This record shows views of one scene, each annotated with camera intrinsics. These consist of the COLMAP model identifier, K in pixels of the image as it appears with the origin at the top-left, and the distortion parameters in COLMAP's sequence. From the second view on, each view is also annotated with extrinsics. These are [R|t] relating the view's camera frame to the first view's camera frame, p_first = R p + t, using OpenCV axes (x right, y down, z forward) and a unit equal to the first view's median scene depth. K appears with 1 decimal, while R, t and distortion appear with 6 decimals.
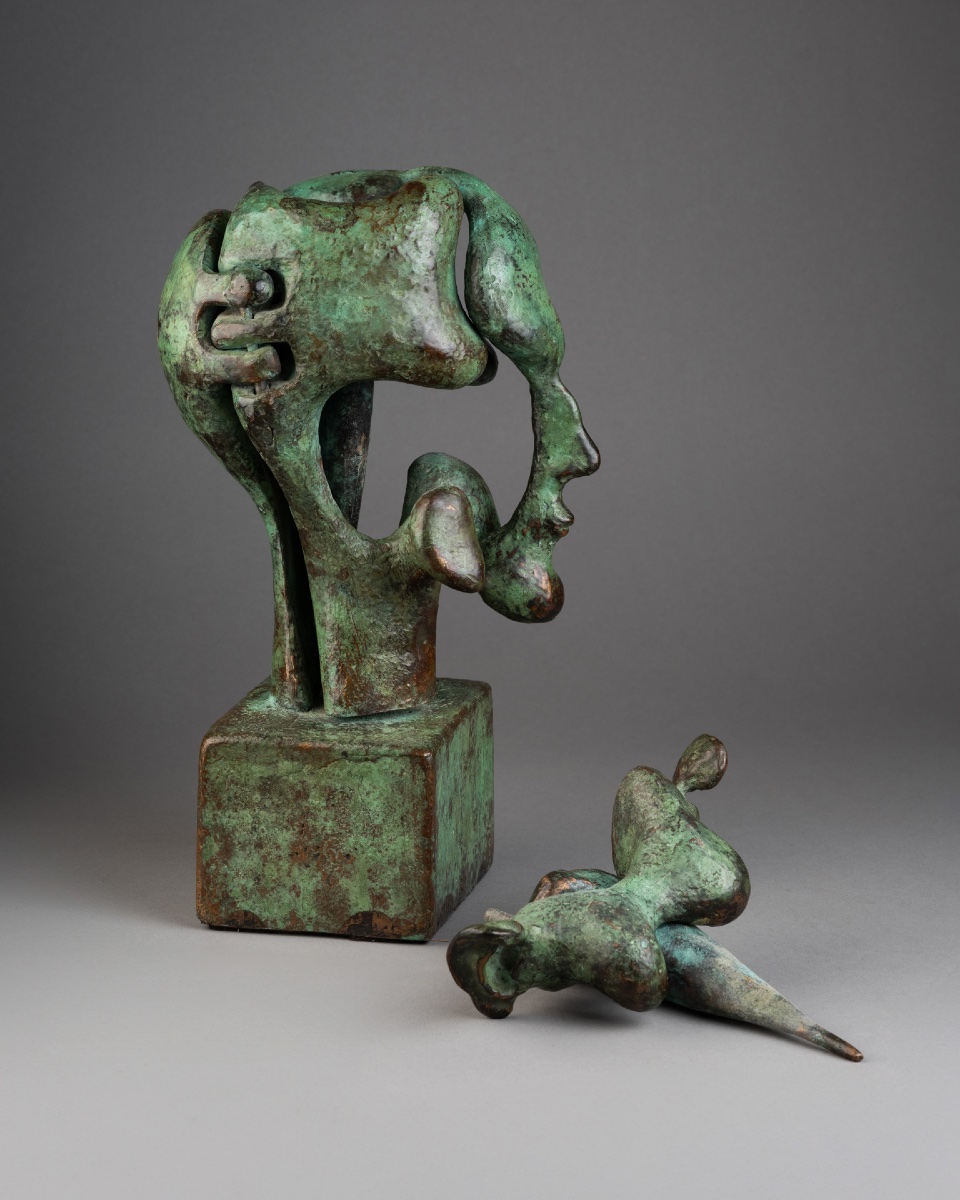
lens RADIAL K [[4092.3, 0, 475.5], [0, 4092.3, 596.4], [0, 0, 1]] dist [0.399484, 0.000000]
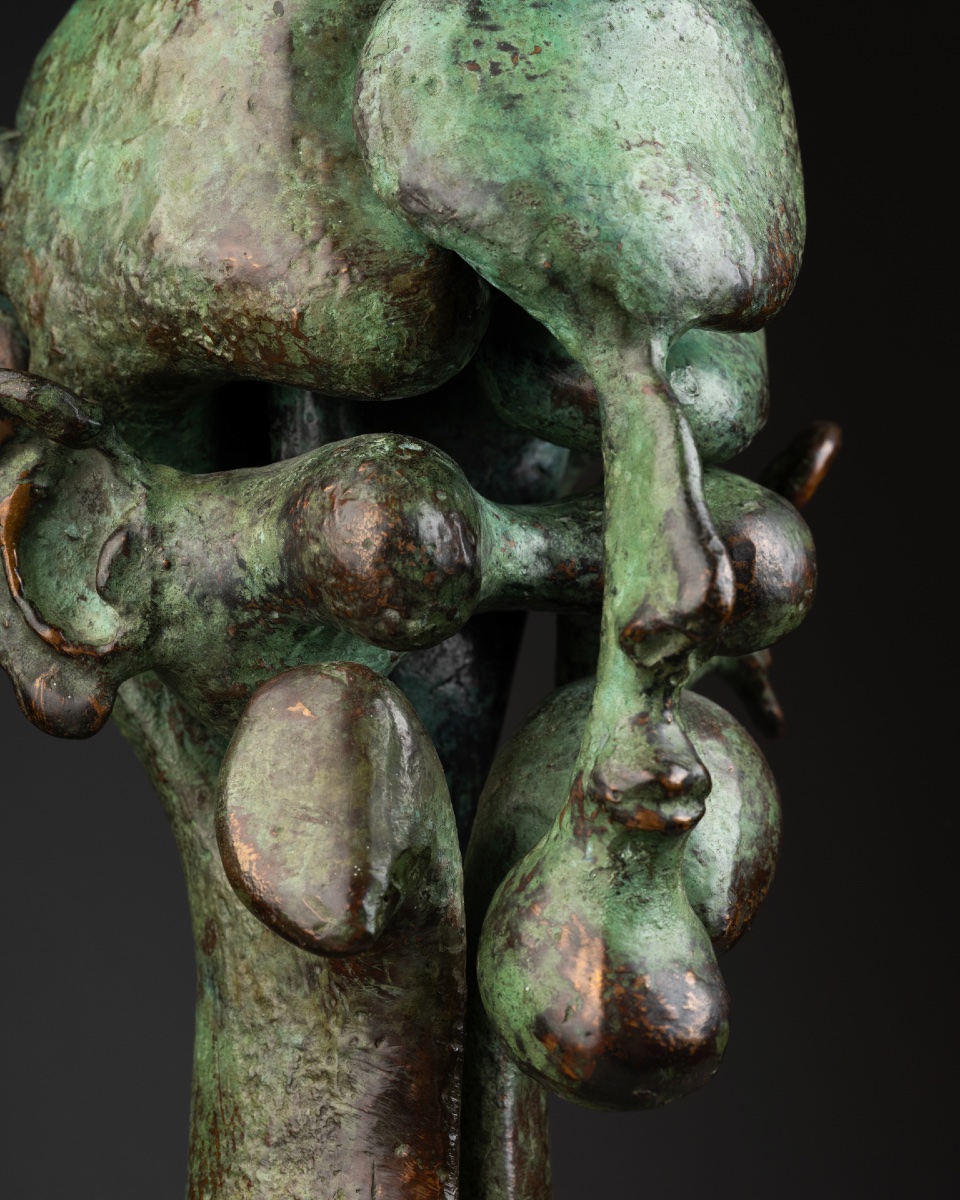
lens RADIAL K [[4092.3, 0, 473.3], [0, 4092.3, 591.8], [0, 0, 1]] dist [0.399484, 0.000000]
pose [[0.645615, -0.082475, -0.759197, 0.272646], [-0.167860, 0.954511, -0.246439, 0.053132], [0.744986, 0.286544, 0.602402, 0.800790]]
